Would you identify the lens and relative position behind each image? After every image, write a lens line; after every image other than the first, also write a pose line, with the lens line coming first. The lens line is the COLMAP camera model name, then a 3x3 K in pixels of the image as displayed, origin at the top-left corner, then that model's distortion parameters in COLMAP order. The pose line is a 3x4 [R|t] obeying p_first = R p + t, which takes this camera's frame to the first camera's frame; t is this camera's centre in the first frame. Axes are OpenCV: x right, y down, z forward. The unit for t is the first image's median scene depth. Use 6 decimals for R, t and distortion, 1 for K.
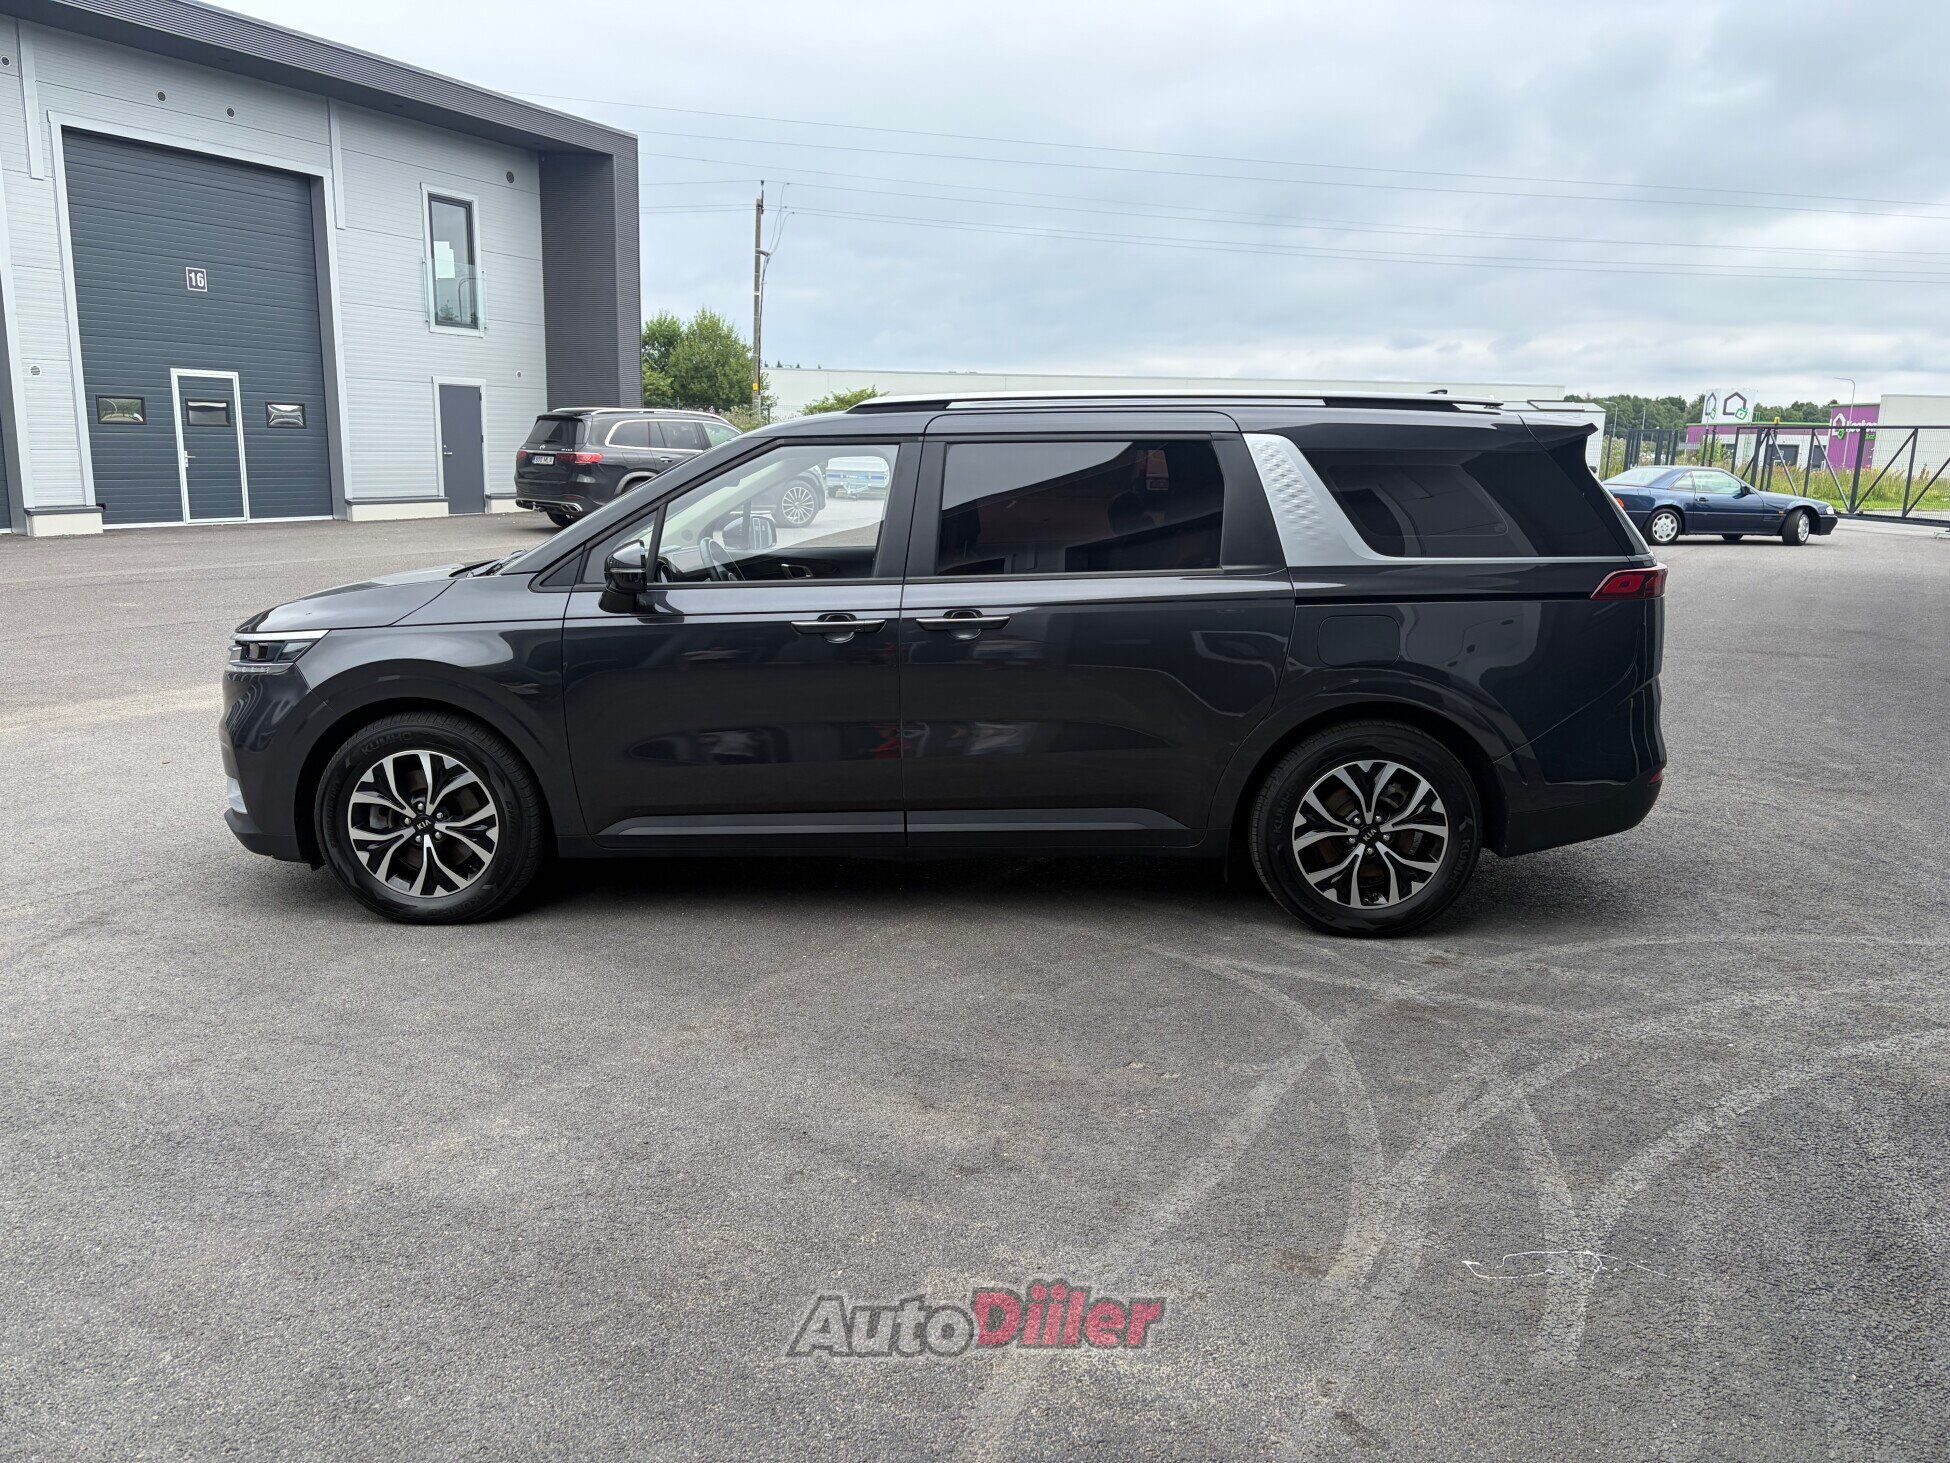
lens RADIAL K [[1512.7, 0, 1005.1], [0, 1512.7, 749.0], [0, 0, 1]] dist [0.080552, -0.094811]
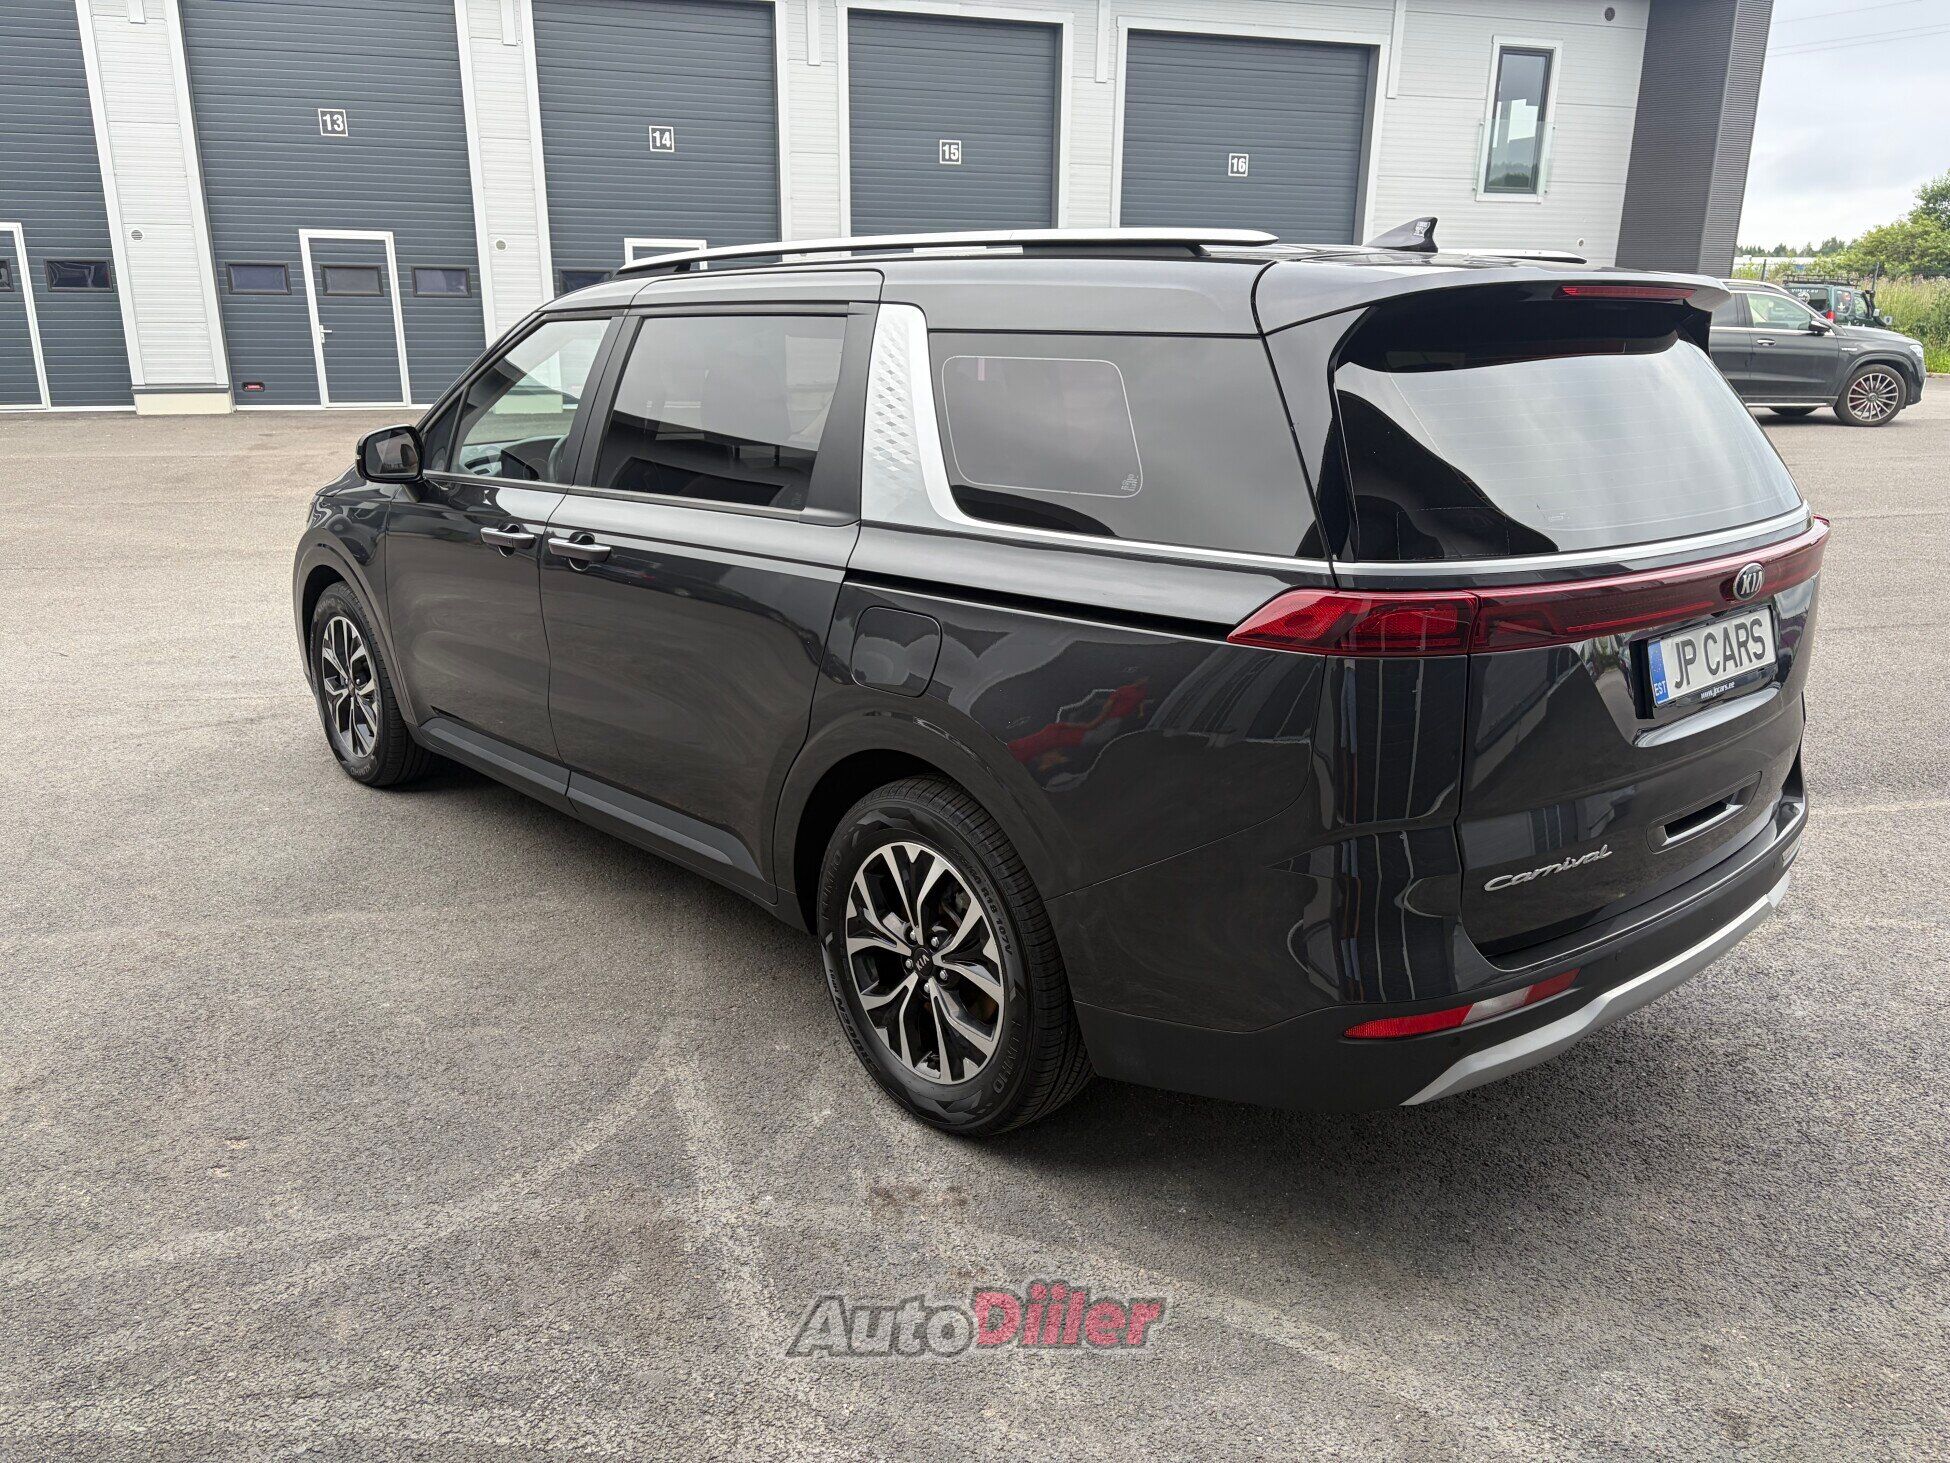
lens RADIAL K [[1512.7, 0, 1005.1], [0, 1512.7, 749.0], [0, 0, 1]] dist [0.080552, -0.094811]
pose [[0.670198, 0.199056, -0.714991, 0.687937], [-0.144773, 0.979919, 0.137110, -0.118959], [0.727926, 0.011621, 0.685557, 0.598769]]
